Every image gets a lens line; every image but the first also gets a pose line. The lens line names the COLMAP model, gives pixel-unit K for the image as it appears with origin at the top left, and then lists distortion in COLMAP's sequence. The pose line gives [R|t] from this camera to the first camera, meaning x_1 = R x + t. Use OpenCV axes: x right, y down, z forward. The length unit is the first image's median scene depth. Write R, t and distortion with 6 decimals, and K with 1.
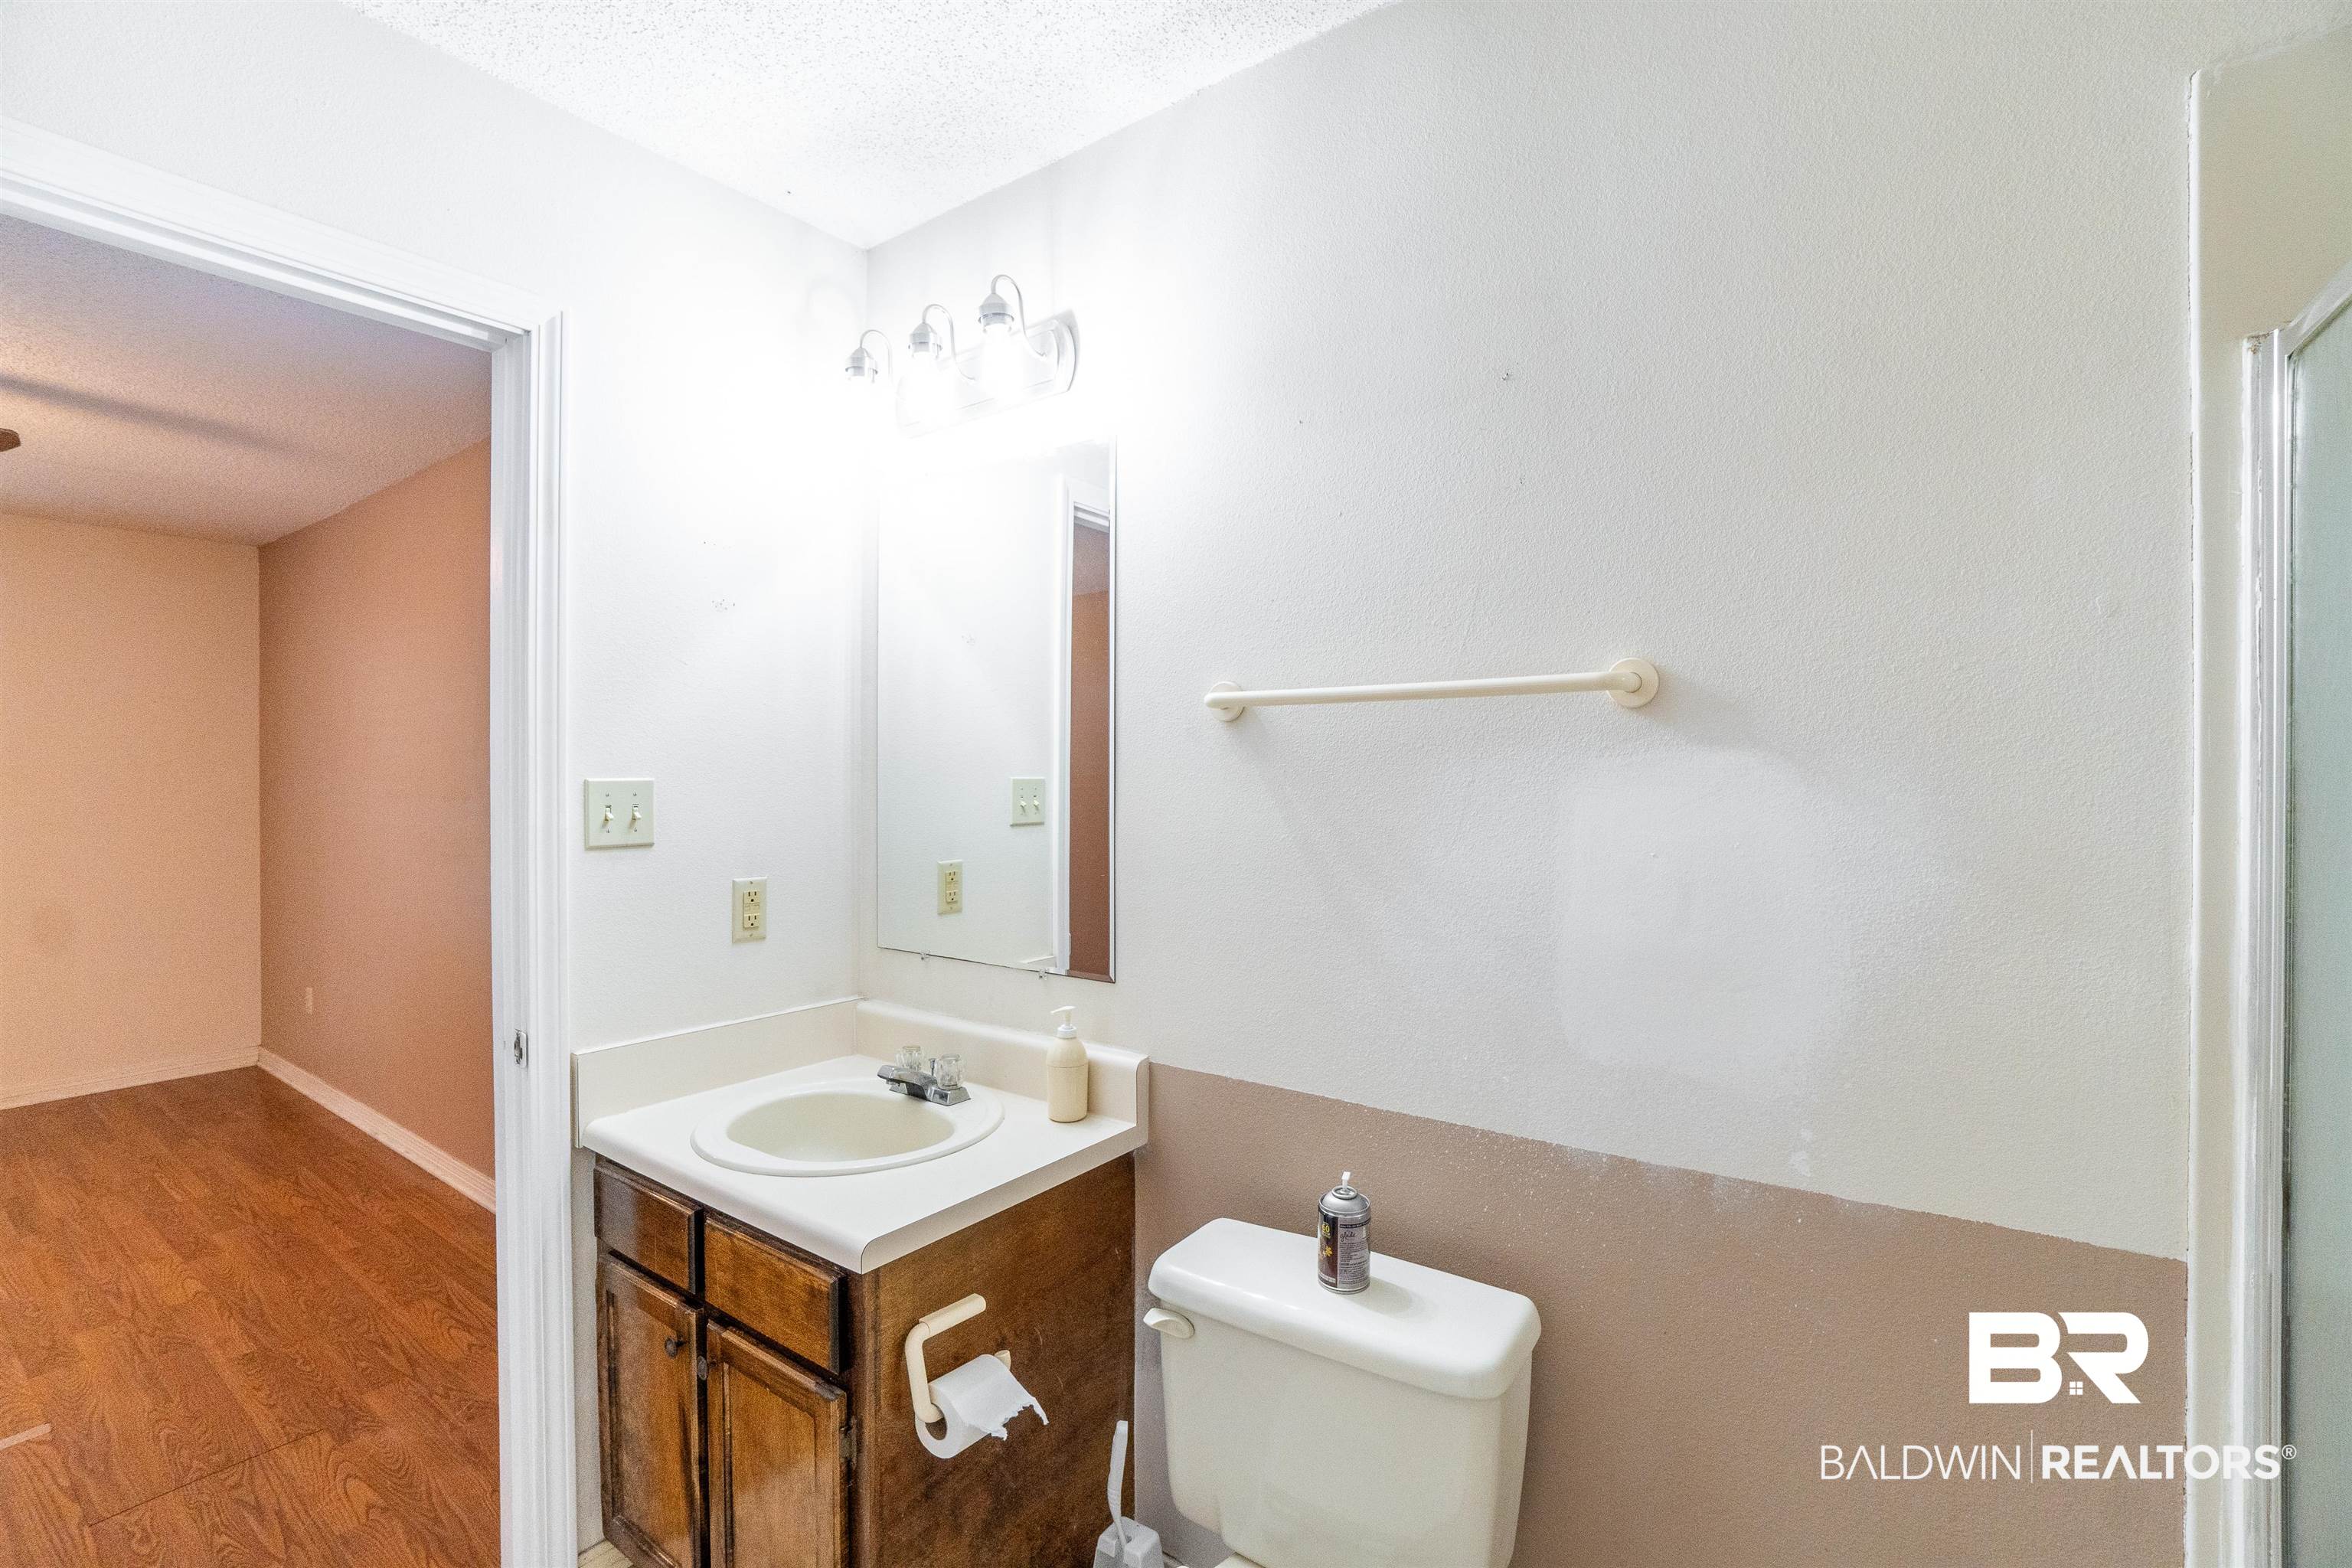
lens RADIAL K [[1023.1, 0, 1176.0], [0, 1023.1, 784.0], [0, 0, 1]] dist [-0.019151, 0.000461]
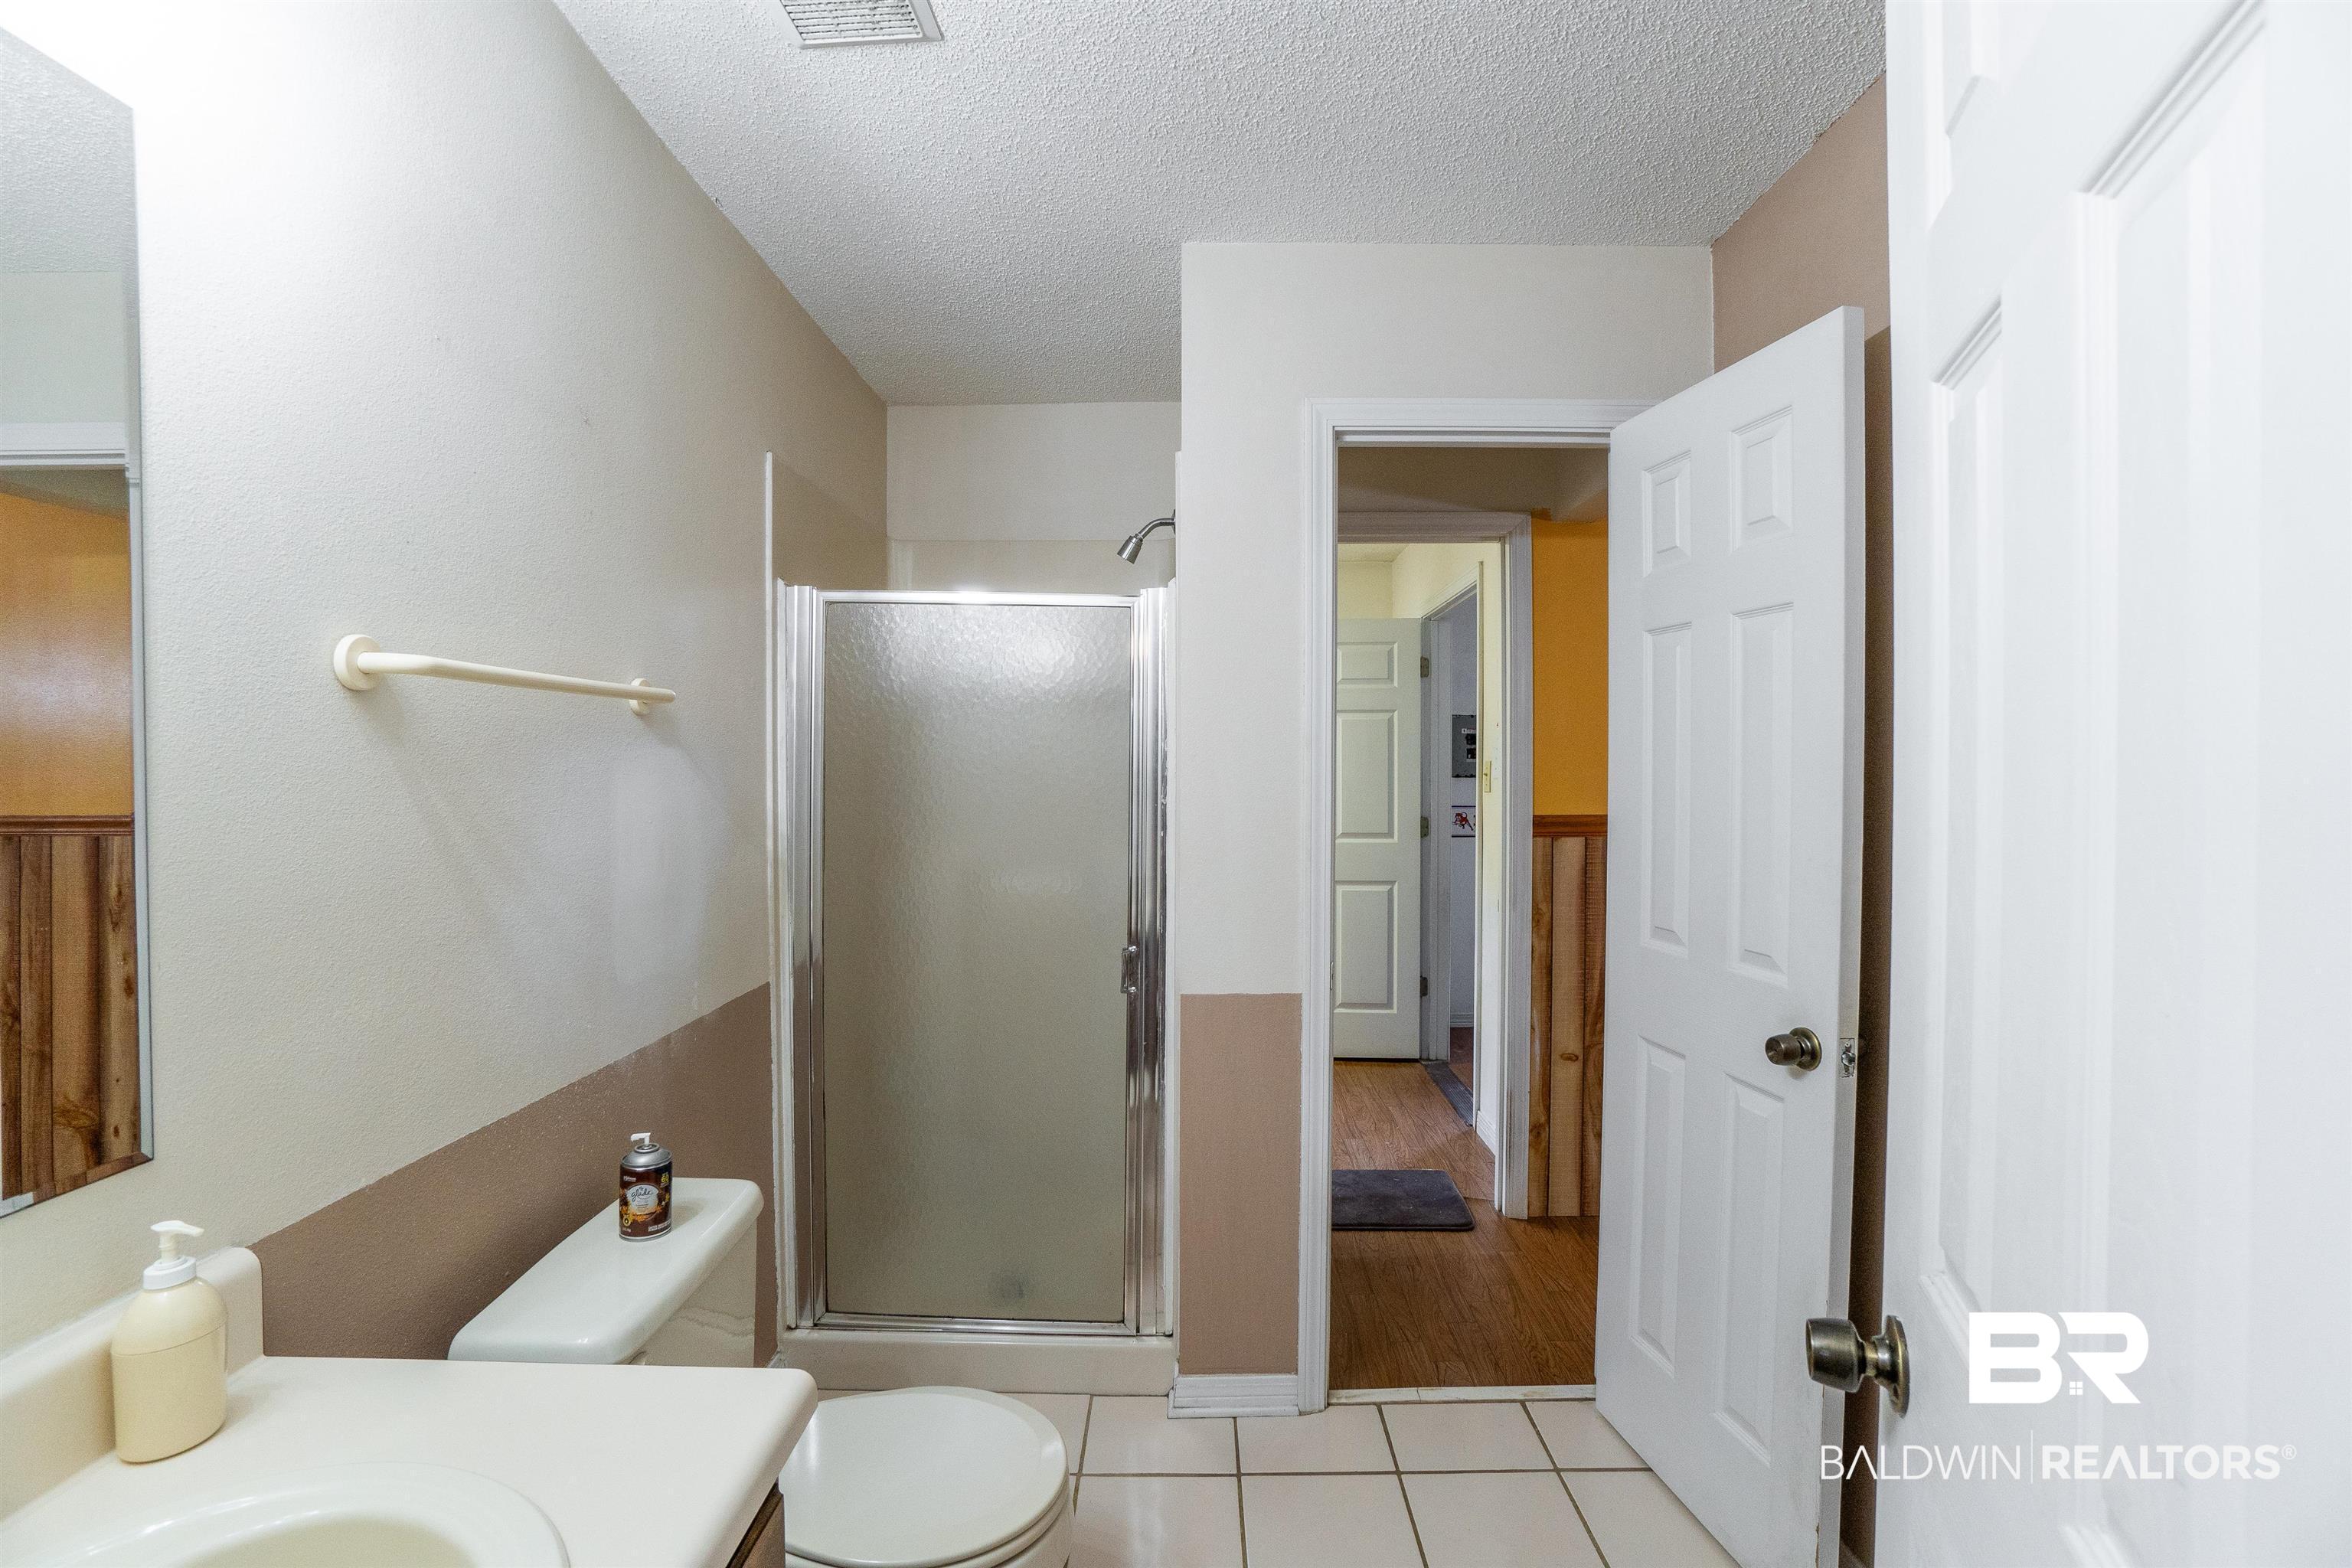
lens RADIAL K [[1065.2, 0, 1196.0], [0, 1065.2, 779.5], [0, 0, 1]] dist [-0.051712, 0.023611]
pose [[-0.576470, -0.015293, 0.816975, -1.093417], [0.002018, 0.999795, 0.020140, -0.014777], [-0.817116, 0.013259, -0.576321, 1.175304]]
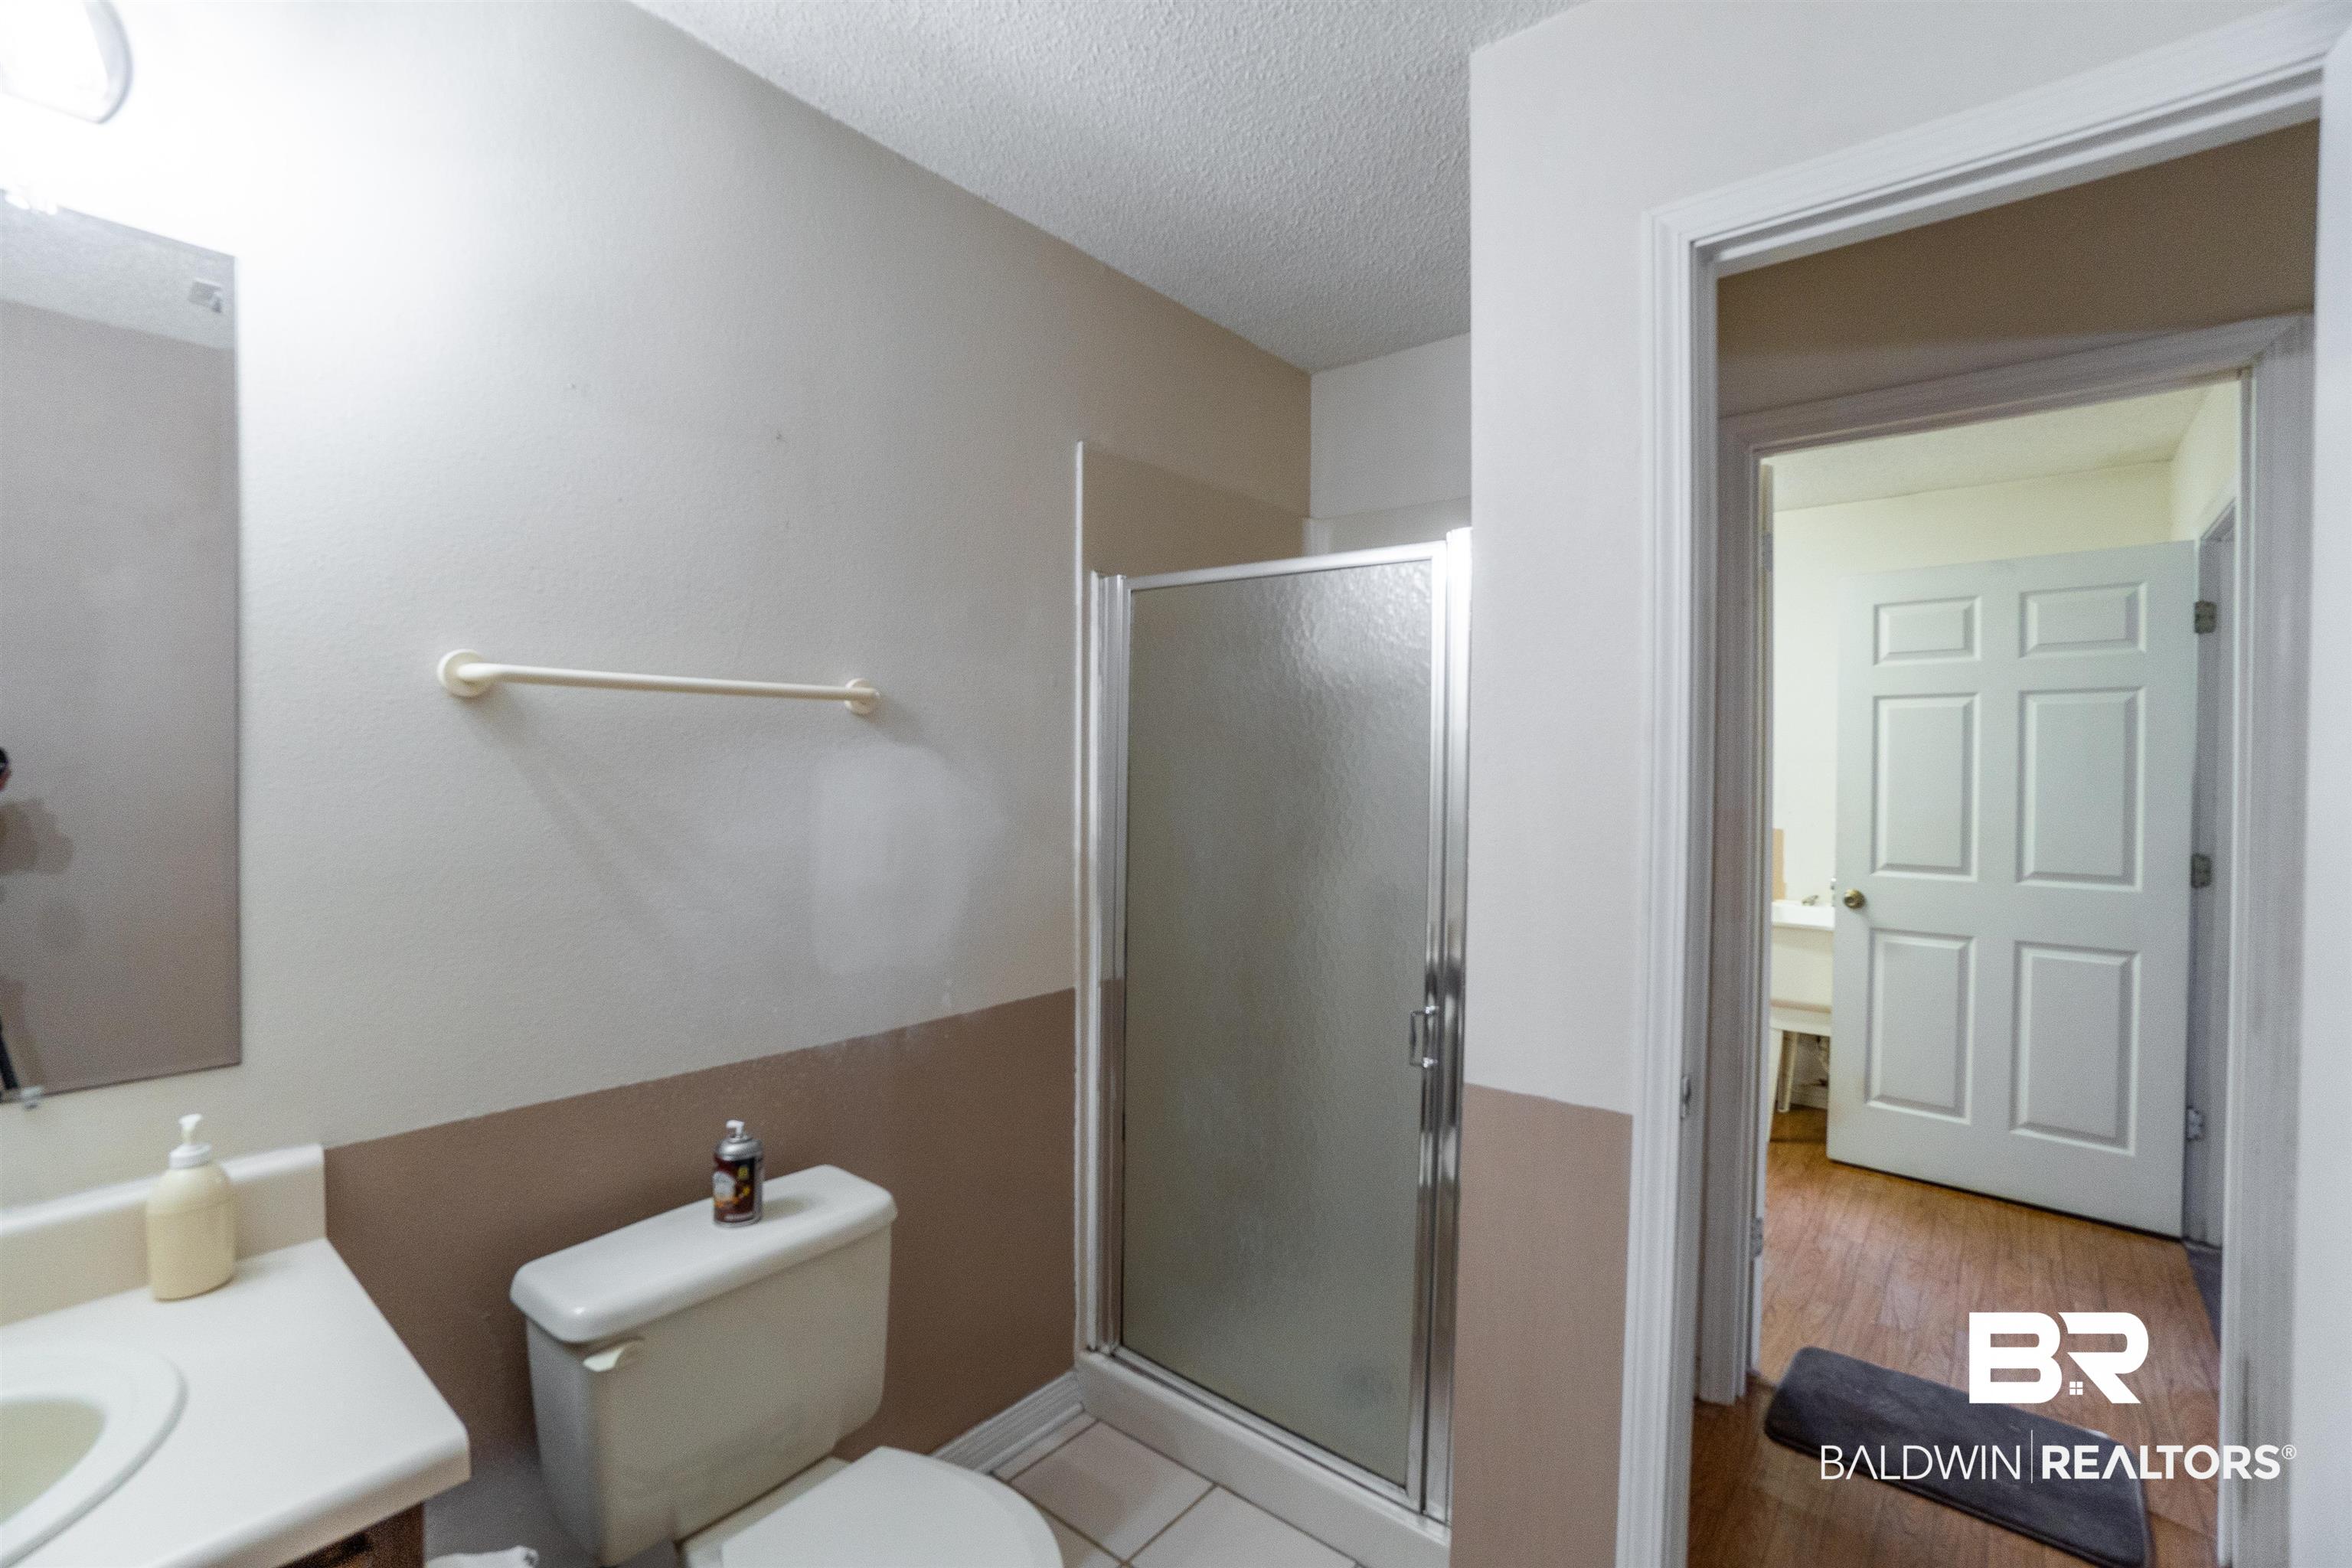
lens RADIAL K [[1065.2, 0, 1196.0], [0, 1065.2, 779.5], [0, 0, 1]] dist [-0.051712, 0.023611]
pose [[0.073946, -0.016518, 0.997125, -0.943763], [-0.000170, 0.999863, 0.016576, -0.009361], [-0.997262, -0.001395, 0.073933, 0.423771]]
